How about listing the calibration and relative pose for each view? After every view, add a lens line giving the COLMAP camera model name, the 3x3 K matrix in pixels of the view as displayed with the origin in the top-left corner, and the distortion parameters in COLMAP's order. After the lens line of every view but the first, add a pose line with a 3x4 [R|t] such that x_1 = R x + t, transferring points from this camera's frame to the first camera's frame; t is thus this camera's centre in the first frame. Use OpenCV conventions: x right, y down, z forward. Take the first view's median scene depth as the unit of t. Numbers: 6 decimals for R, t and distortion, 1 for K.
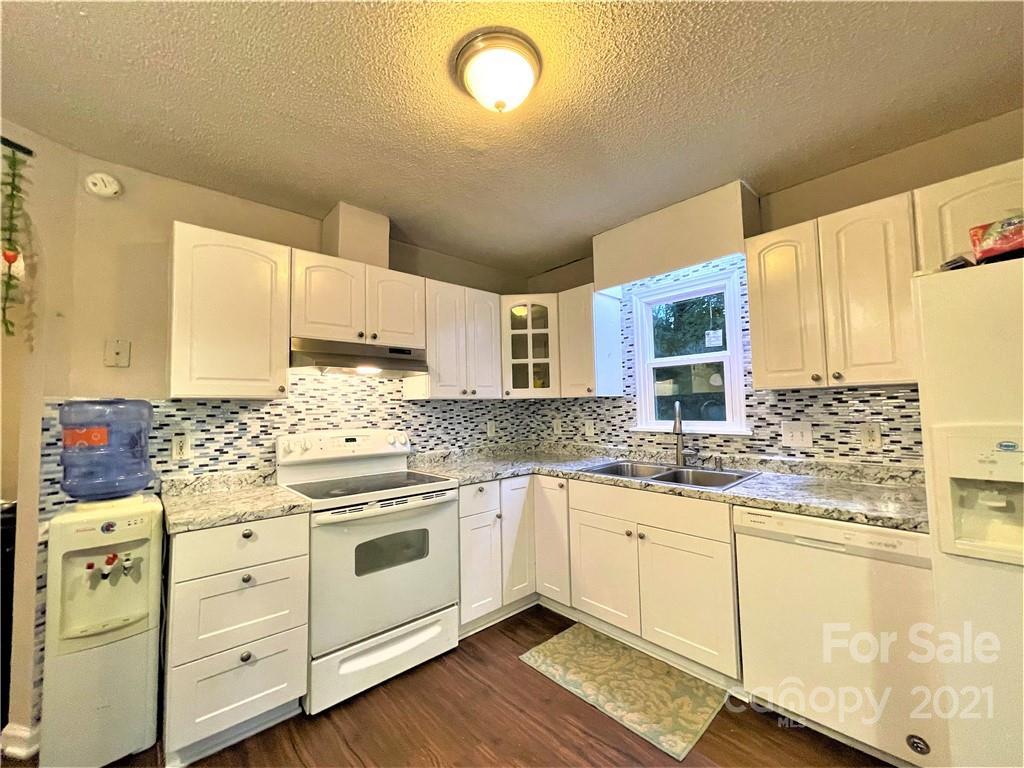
lens RADIAL K [[411.9, 0, 511.8], [0, 411.9, 385.6], [0, 0, 1]] dist [0.004030, -0.000239]
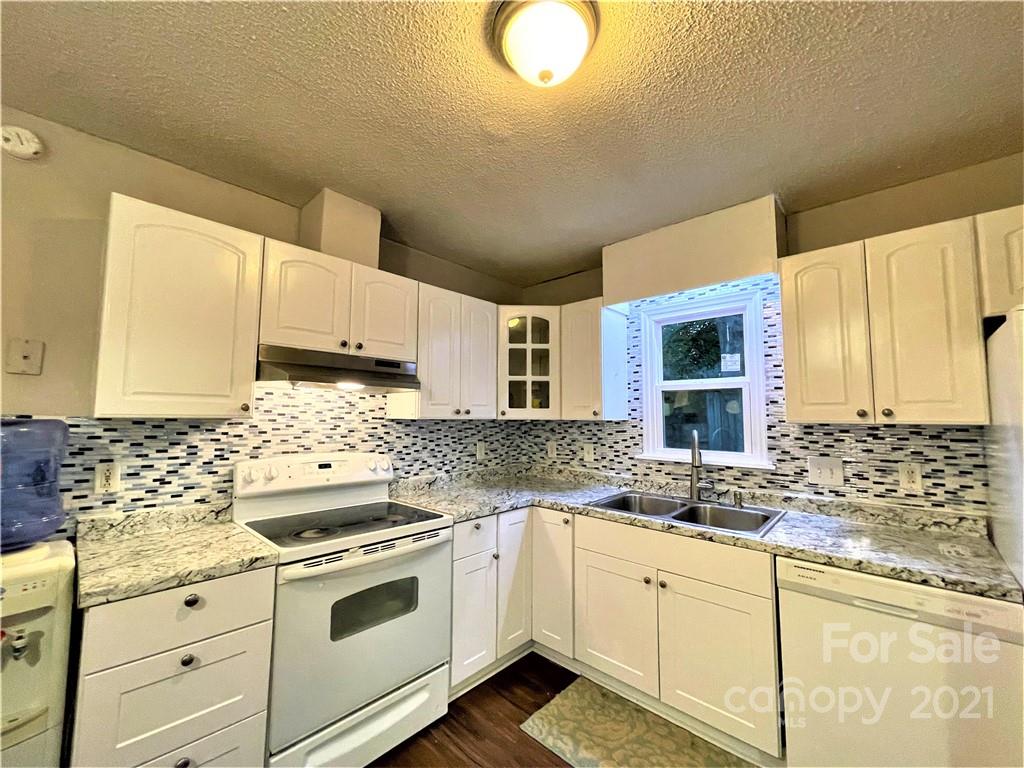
lens RADIAL K [[411.9, 0, 512.1], [0, 411.9, 386.3], [0, 0, 1]] dist [0.004030, -0.000239]
pose [[0.996110, 0.033095, 0.081668, -0.091076], [-0.031416, 0.999269, -0.021768, -0.029521], [-0.082329, 0.019118, 0.996422, 0.131257]]
